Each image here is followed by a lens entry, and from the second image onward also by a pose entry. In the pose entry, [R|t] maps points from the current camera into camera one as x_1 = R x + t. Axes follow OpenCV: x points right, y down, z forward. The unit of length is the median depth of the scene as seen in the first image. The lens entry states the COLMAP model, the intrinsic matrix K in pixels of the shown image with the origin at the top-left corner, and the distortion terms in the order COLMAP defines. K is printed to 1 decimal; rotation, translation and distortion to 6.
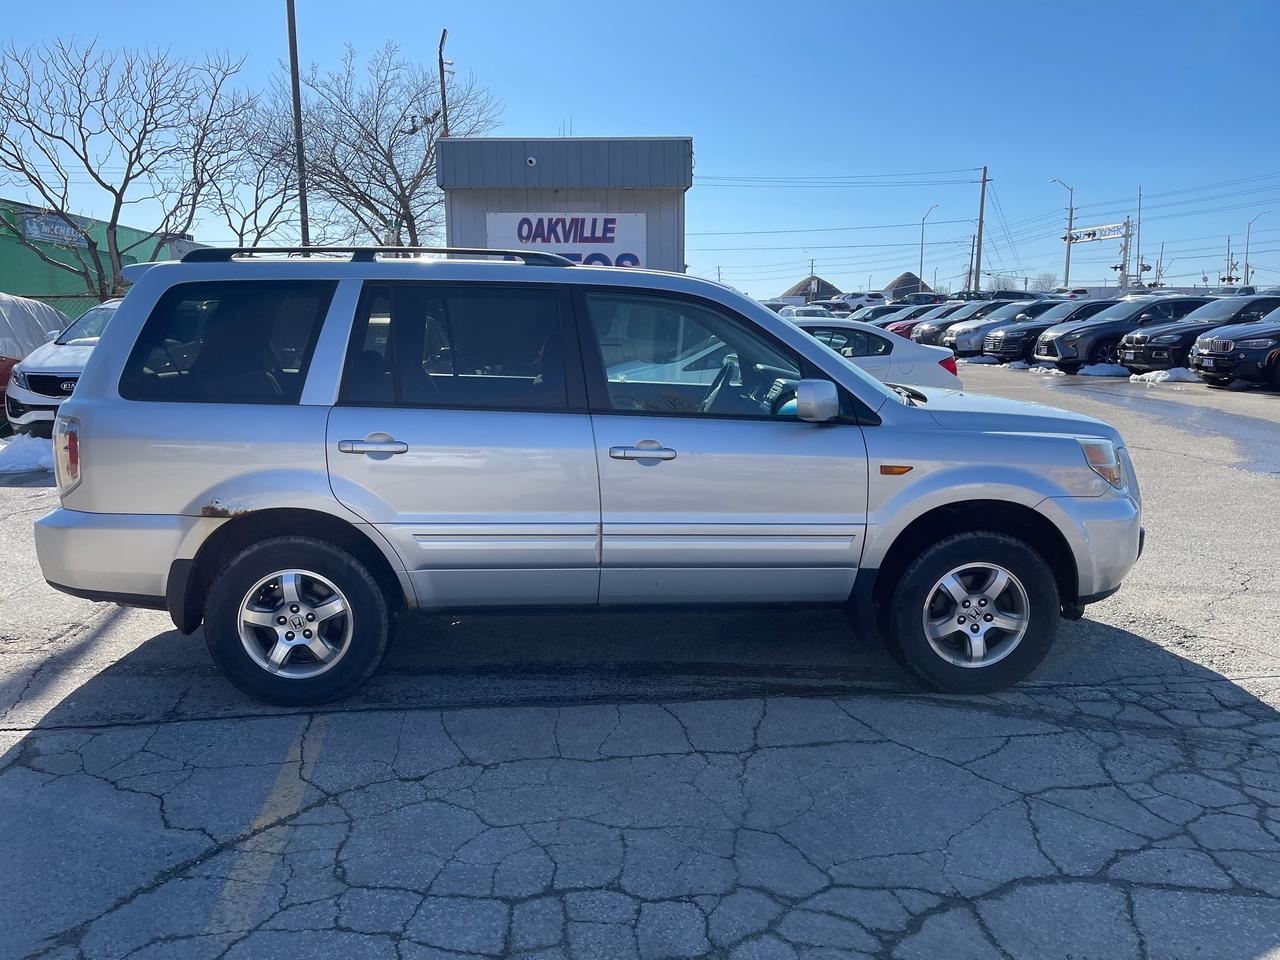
lens RADIAL K [[987.0, 0, 640.0], [0, 987.0, 480.0], [0, 0, 1]] dist [0.067736, -0.091050]
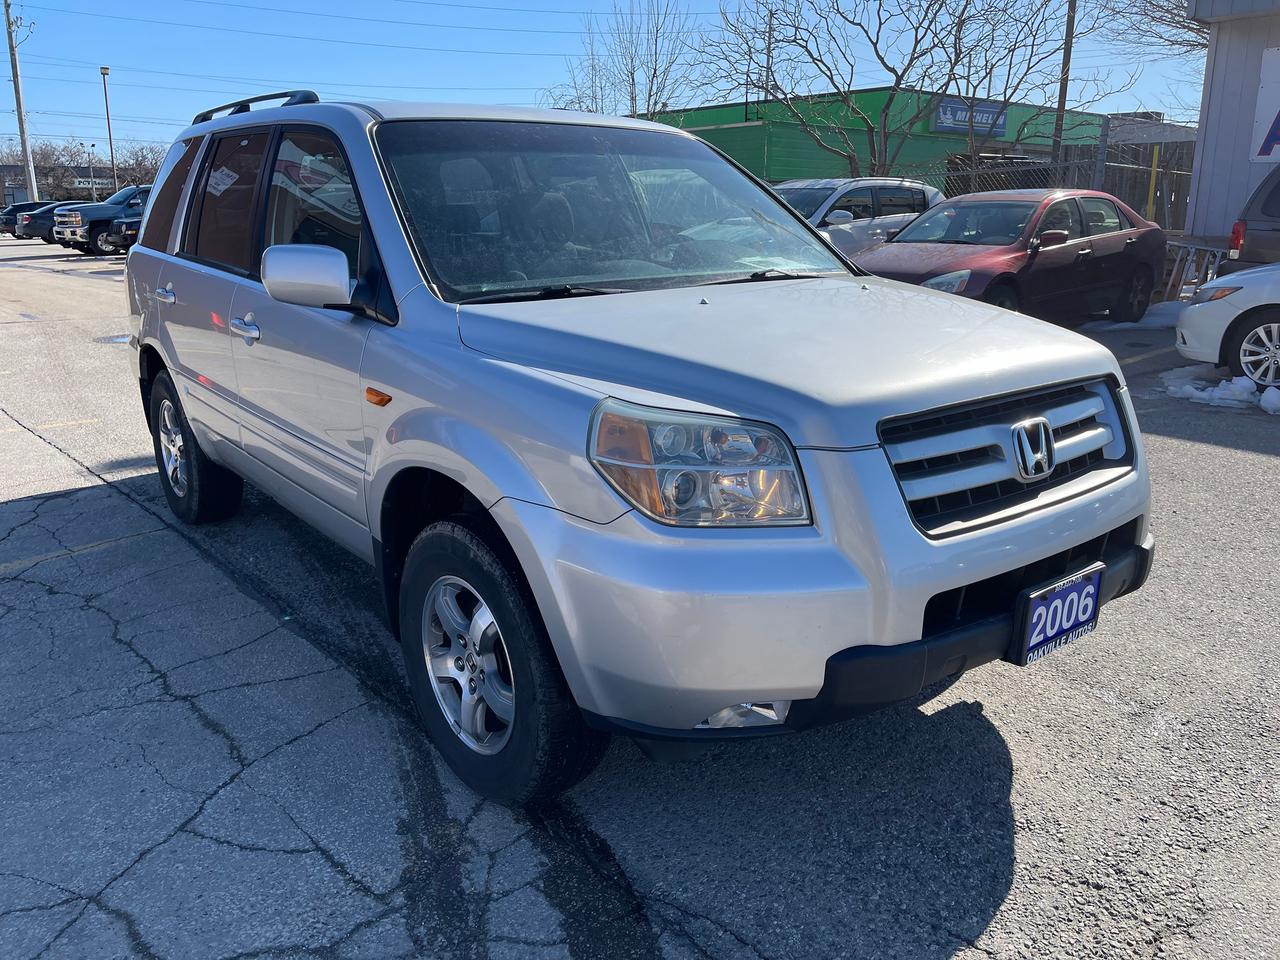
lens RADIAL K [[987.0, 0, 640.0], [0, 987.0, 480.0], [0, 0, 1]] dist [0.067736, -0.091050]
pose [[0.565675, 0.220976, -0.794469, 0.860198], [-0.136111, 0.975233, 0.174341, -0.091691], [0.813317, 0.009516, 0.581743, 0.749676]]
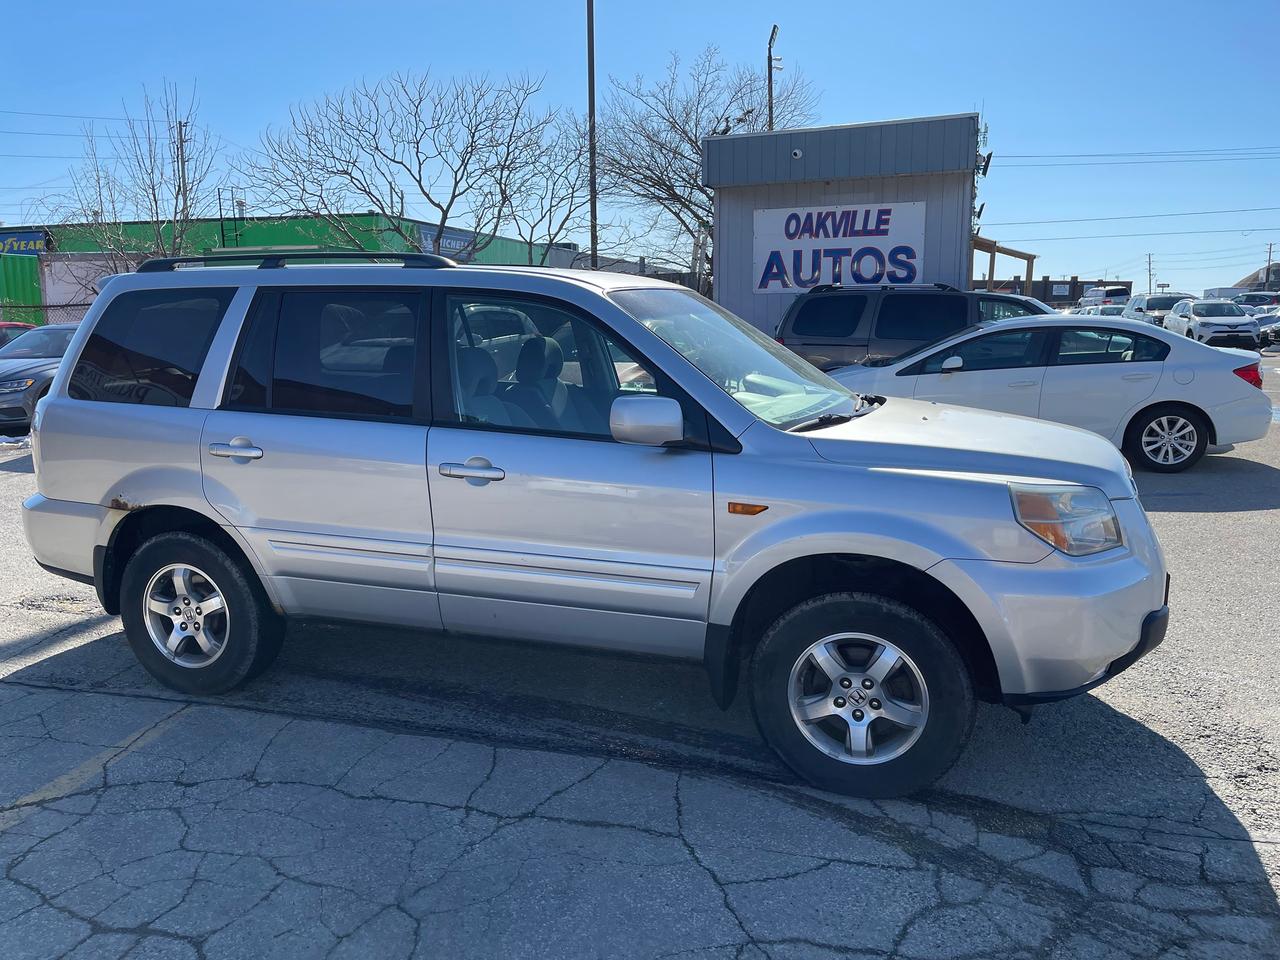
lens RADIAL K [[987.0, 0, 640.0], [0, 987.0, 480.0], [0, 0, 1]] dist [0.067736, -0.091050]
pose [[0.921542, 0.058280, -0.383880, 0.480586], [-0.057307, 0.998259, 0.013984, -0.039847], [0.384026, 0.009112, 0.923277, 0.204481]]
